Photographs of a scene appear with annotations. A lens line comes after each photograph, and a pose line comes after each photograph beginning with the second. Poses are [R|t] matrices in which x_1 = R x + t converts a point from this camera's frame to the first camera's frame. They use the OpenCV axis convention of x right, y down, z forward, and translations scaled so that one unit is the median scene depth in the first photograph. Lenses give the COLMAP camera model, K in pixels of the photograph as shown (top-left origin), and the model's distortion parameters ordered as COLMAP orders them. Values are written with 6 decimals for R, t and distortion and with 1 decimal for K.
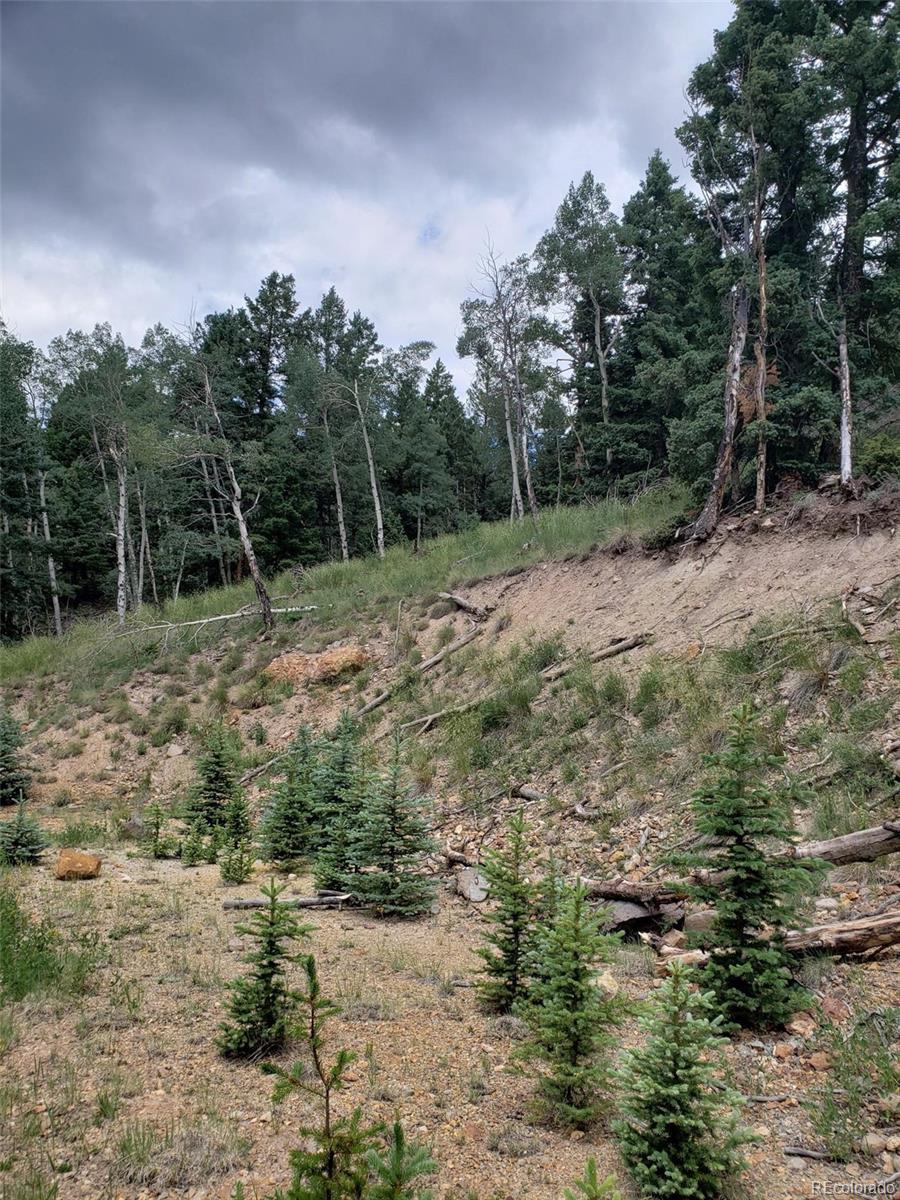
lens RADIAL K [[985.6, 0, 486.8], [0, 985.6, 601.9], [0, 0, 1]] dist [0.052388, -0.011822]
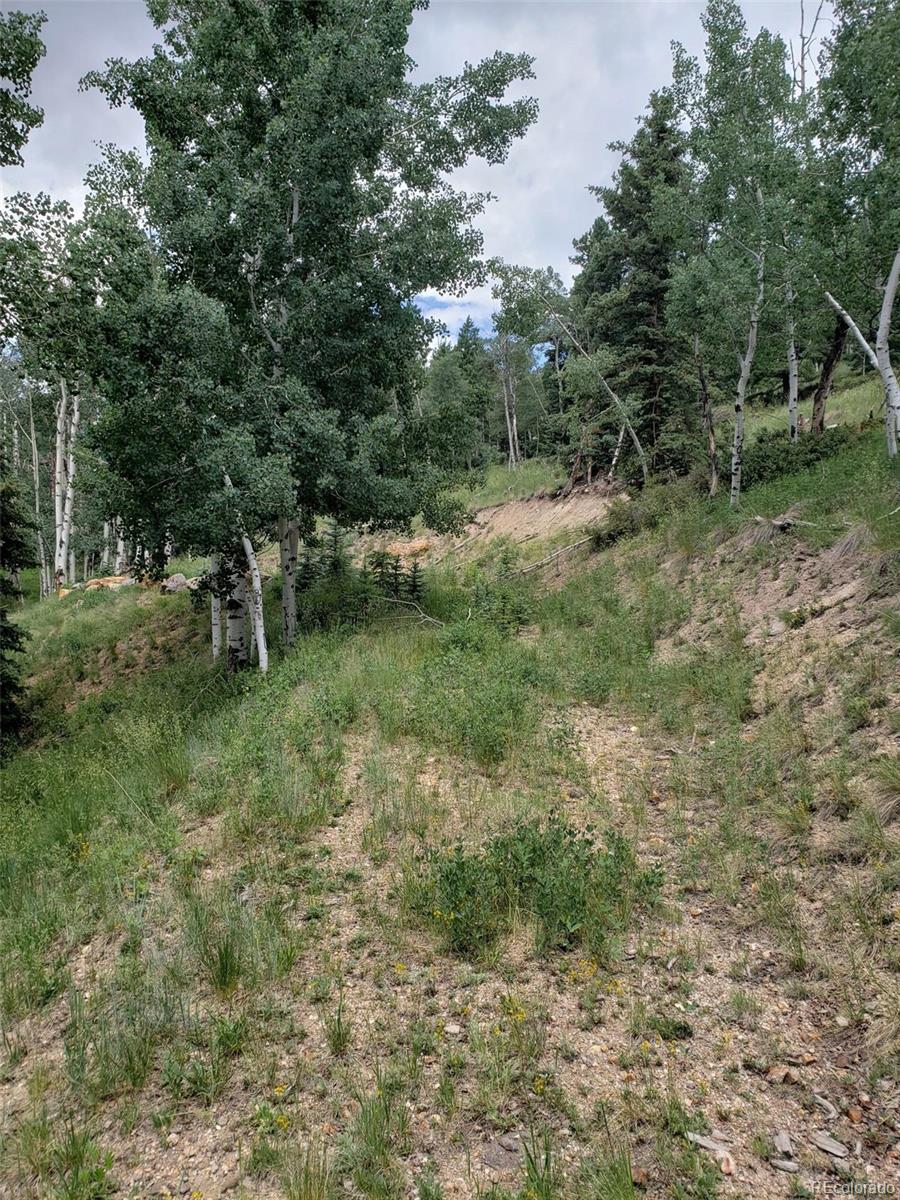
lens RADIAL K [[985.6, 0, 454.0], [0, 985.6, 603.6], [0, 0, 1]] dist [0.052388, -0.011822]
pose [[0.997589, -0.000673, -0.069396, 0.087779], [0.007583, 0.995023, 0.099353, -0.033640], [0.068984, -0.099640, 0.992629, -1.250641]]
